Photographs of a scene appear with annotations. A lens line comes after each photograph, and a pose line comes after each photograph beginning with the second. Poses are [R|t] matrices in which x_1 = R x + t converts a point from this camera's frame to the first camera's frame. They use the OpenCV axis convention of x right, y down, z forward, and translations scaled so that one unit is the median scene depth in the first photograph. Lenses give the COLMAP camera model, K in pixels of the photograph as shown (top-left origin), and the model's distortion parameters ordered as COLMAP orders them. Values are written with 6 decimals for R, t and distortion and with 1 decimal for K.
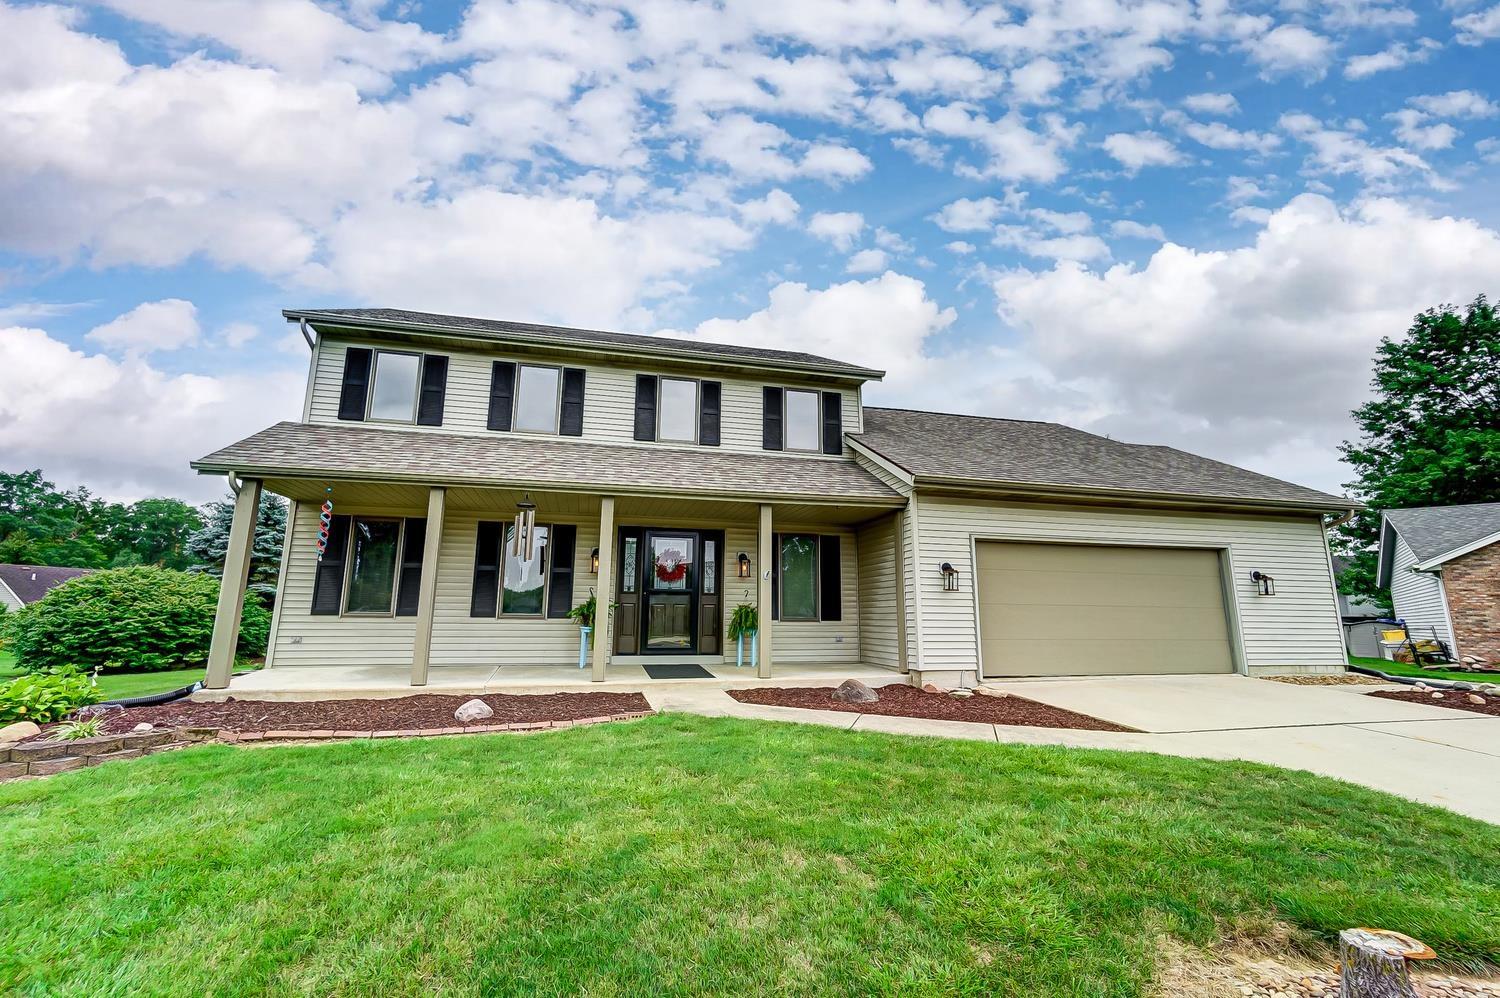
lens RADIAL K [[655.9, 0, 746.0], [0, 655.9, 480.9], [0, 0, 1]] dist [0.000120, 0.000655]
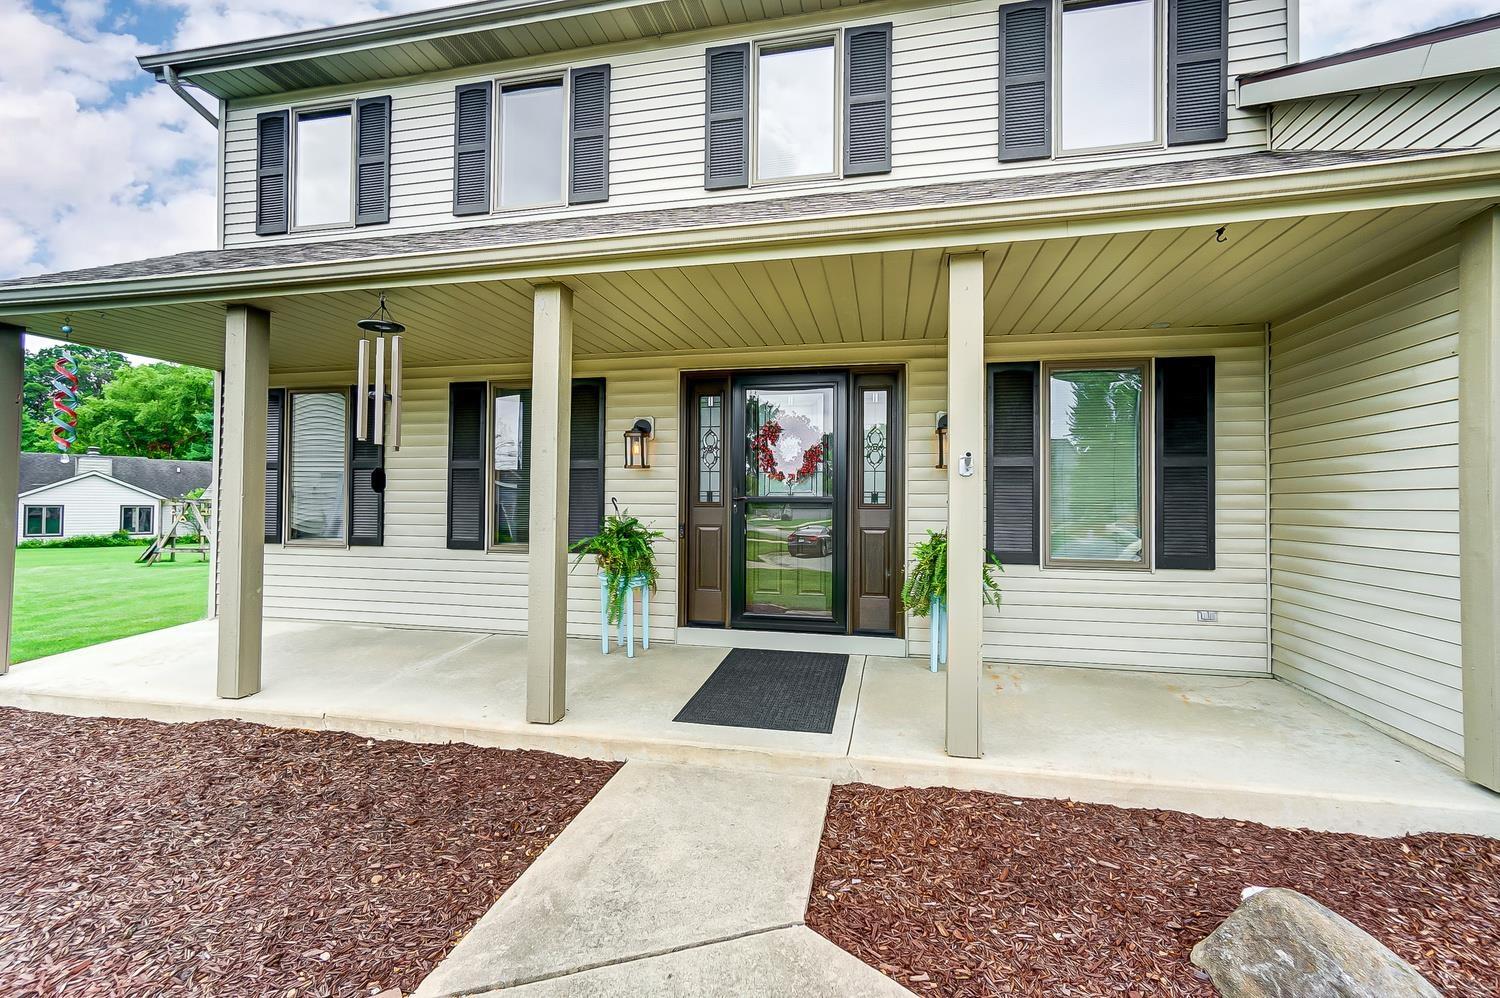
lens RADIAL K [[655.9, 0, 746.0], [0, 655.9, 480.9], [0, 0, 1]] dist [0.000120, 0.000655]
pose [[0.900907, -0.013266, -0.433810, 0.064119], [0.088783, 0.984029, 0.154288, 0.076922], [0.424835, -0.177514, 0.887696, 0.564203]]
